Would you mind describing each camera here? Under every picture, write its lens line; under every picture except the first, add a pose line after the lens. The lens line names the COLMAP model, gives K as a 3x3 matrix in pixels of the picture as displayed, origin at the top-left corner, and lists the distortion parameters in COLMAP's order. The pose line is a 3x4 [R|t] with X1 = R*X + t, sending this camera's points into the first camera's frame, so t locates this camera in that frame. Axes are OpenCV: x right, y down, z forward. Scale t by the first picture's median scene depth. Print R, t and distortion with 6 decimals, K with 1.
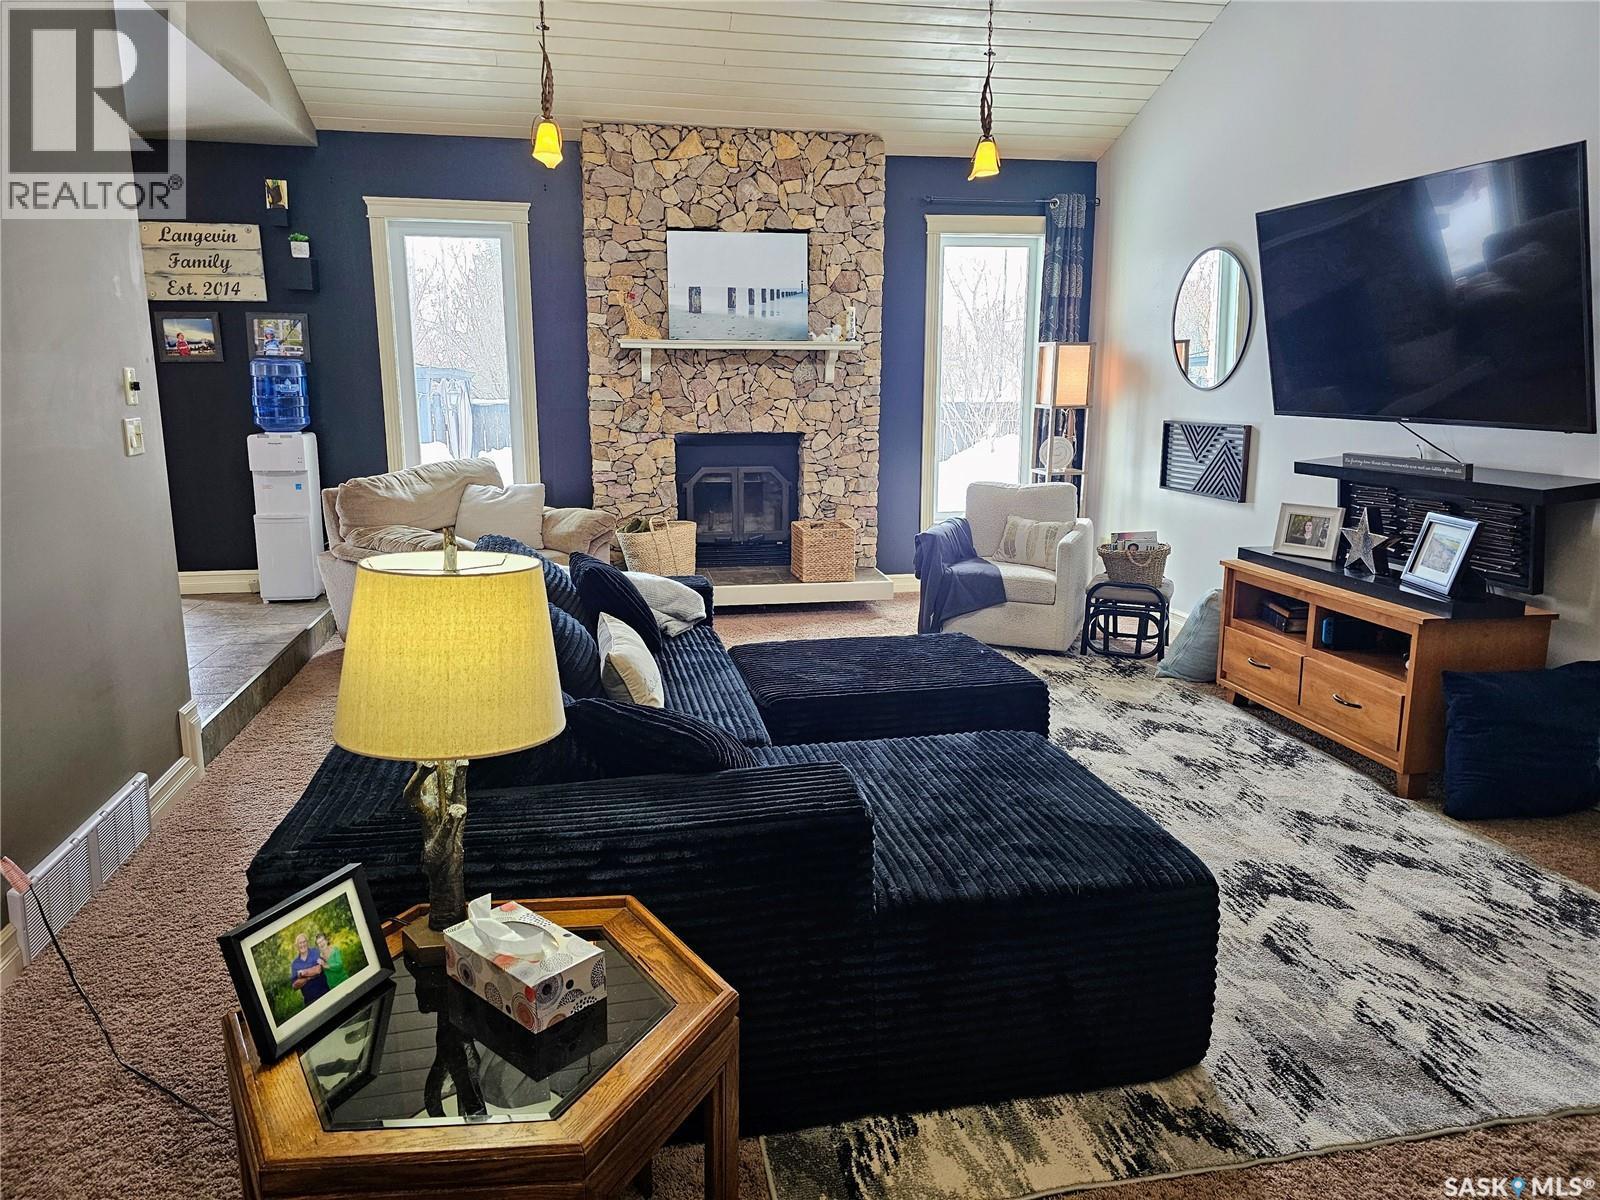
lens RADIAL K [[1064.3, 0, 799.6], [0, 1064.3, 590.1], [0, 0, 1]] dist [0.059327, -0.060230]
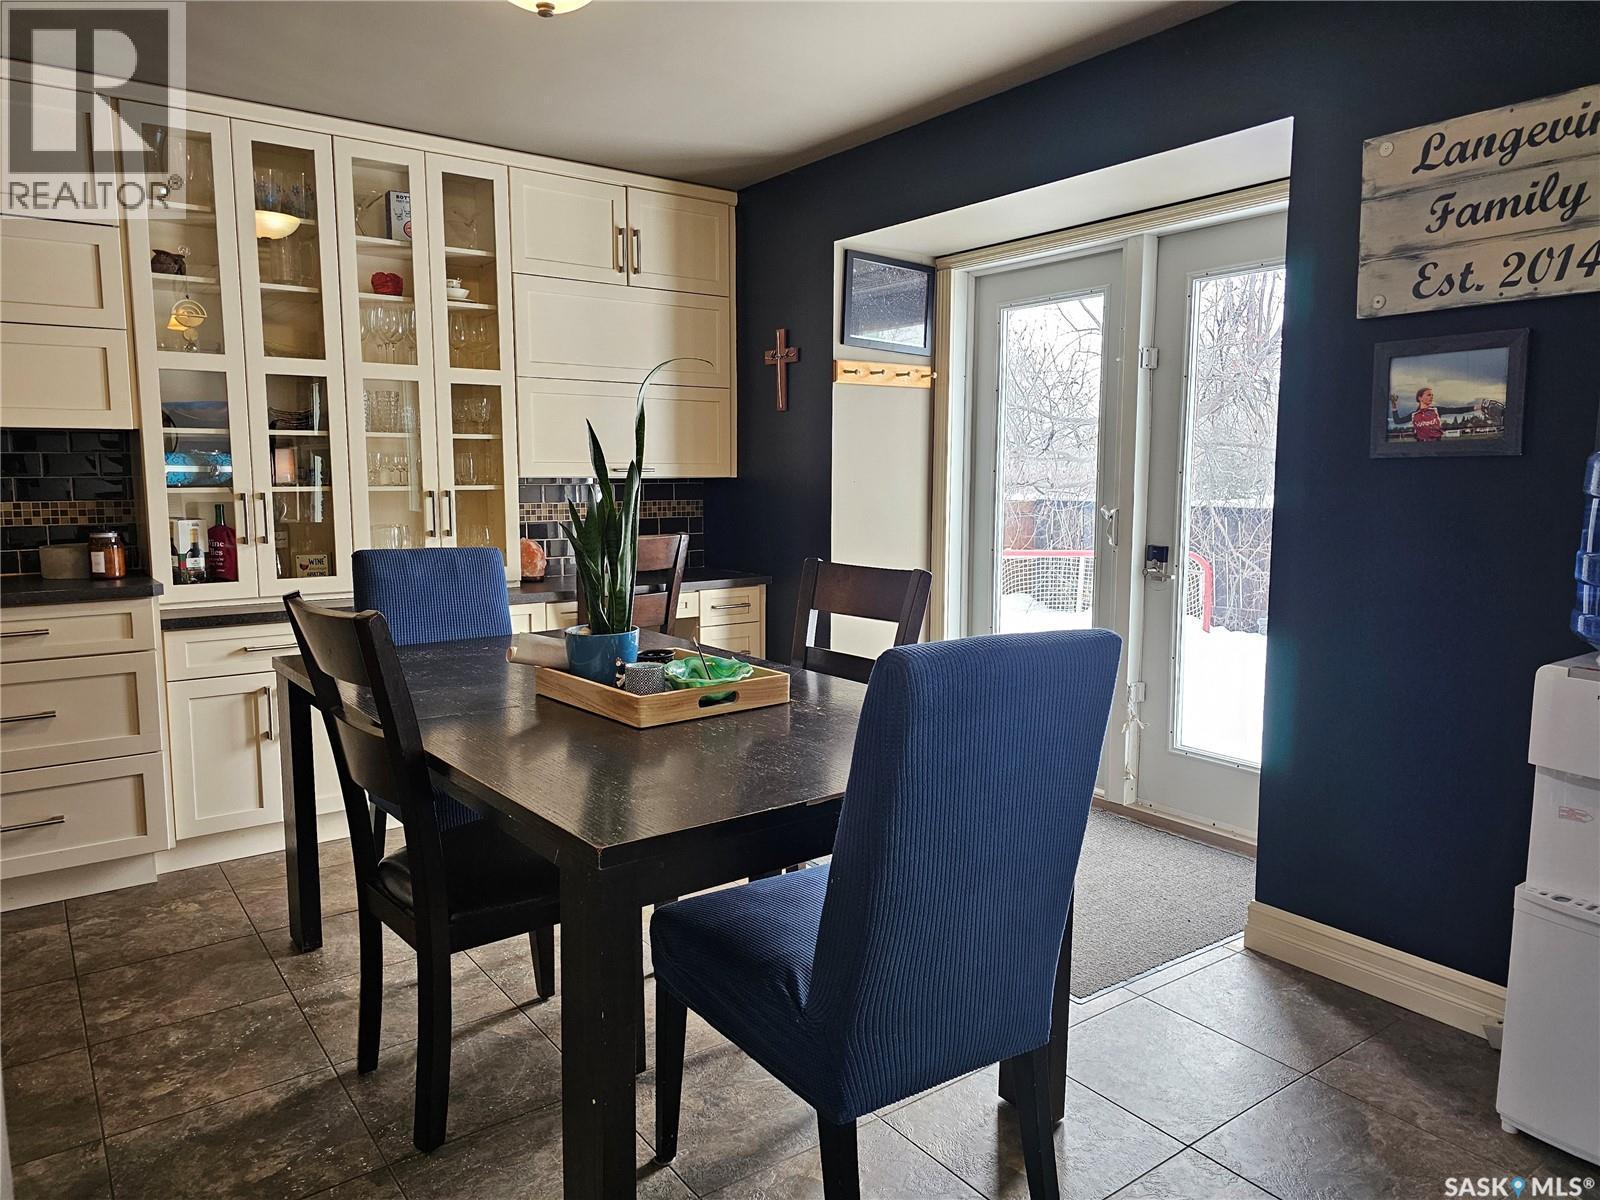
lens RADIAL K [[1087.3, 0, 794.0], [0, 1087.3, 593.4], [0, 0, 1]] dist [0.055548, -0.052516]
pose [[0.425724, 0.101127, -0.899184, -0.281277], [-0.168965, 0.985141, 0.030797, -0.129220], [0.888937, 0.138820, 0.436485, 0.594125]]
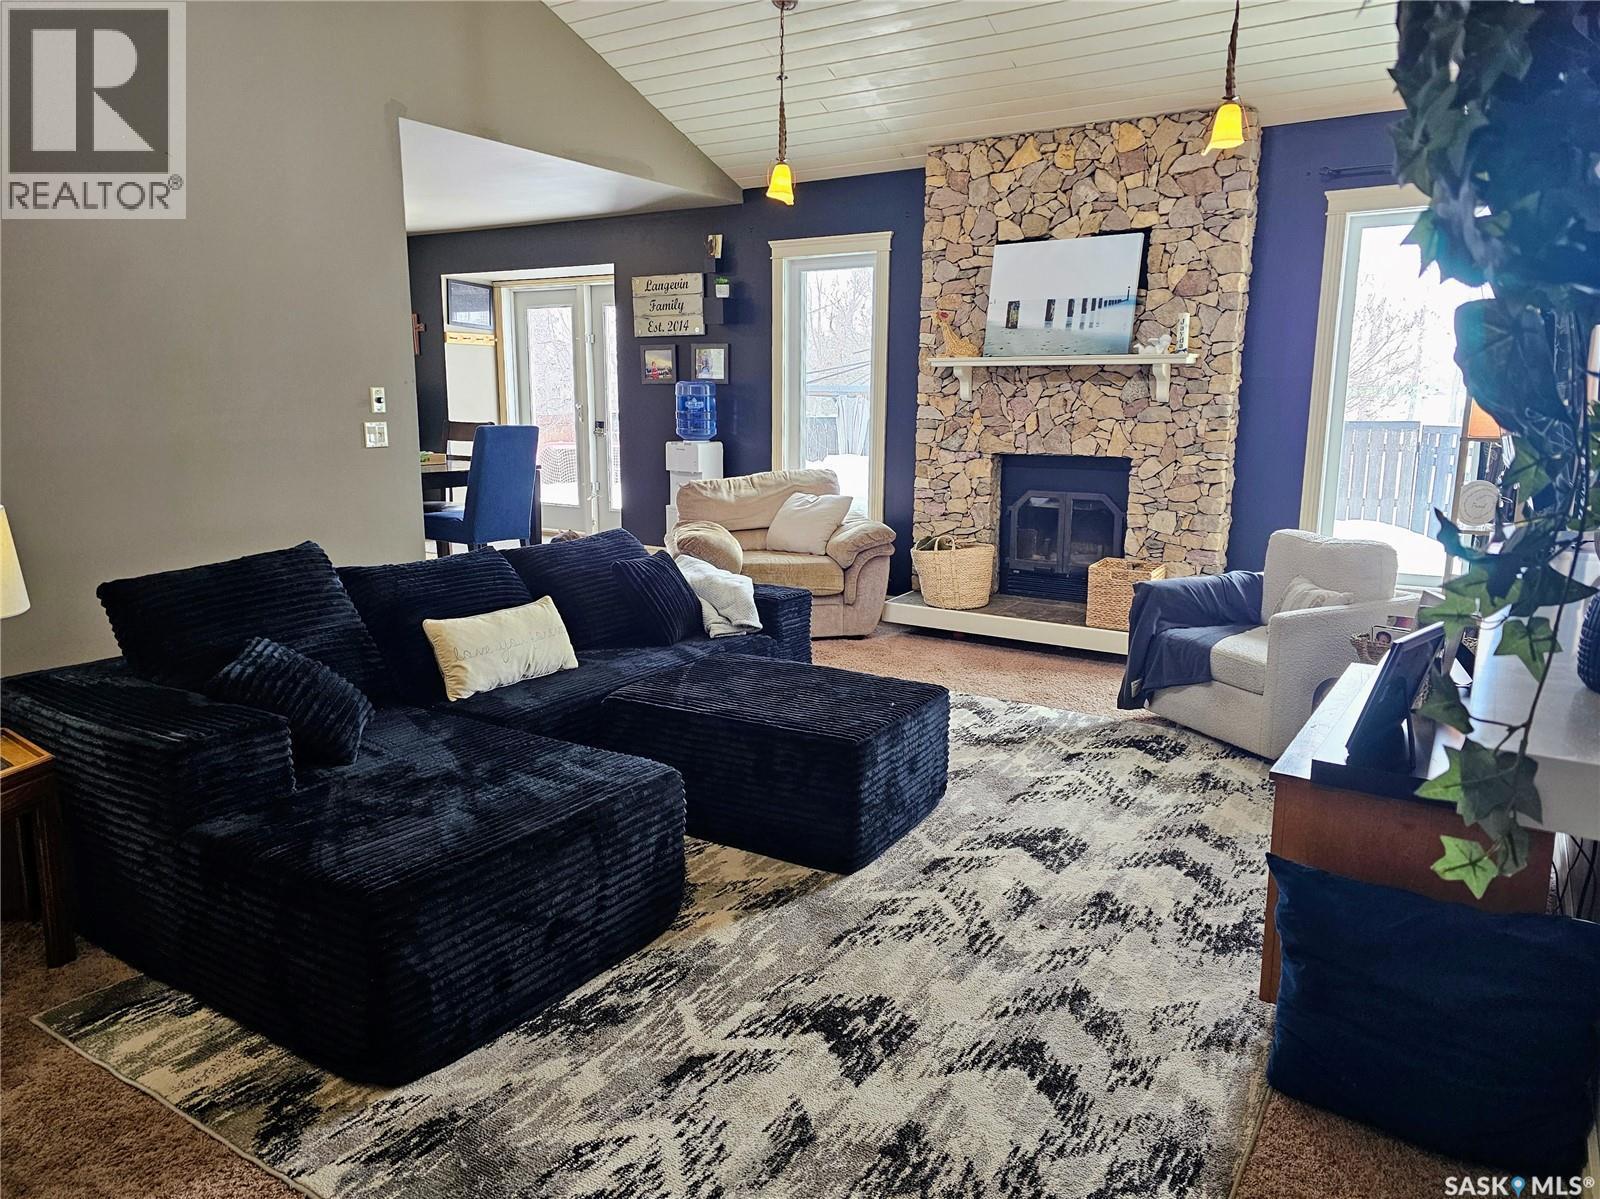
lens RADIAL K [[1087.3, 0, 794.0], [0, 1087.3, 592.9], [0, 0, 1]] dist [0.055548, -0.052516]
pose [[0.722460, 0.127746, -0.679509, 0.457162], [-0.137099, 0.989737, 0.040303, -0.038579], [0.677684, 0.064043, 0.732559, 0.170375]]
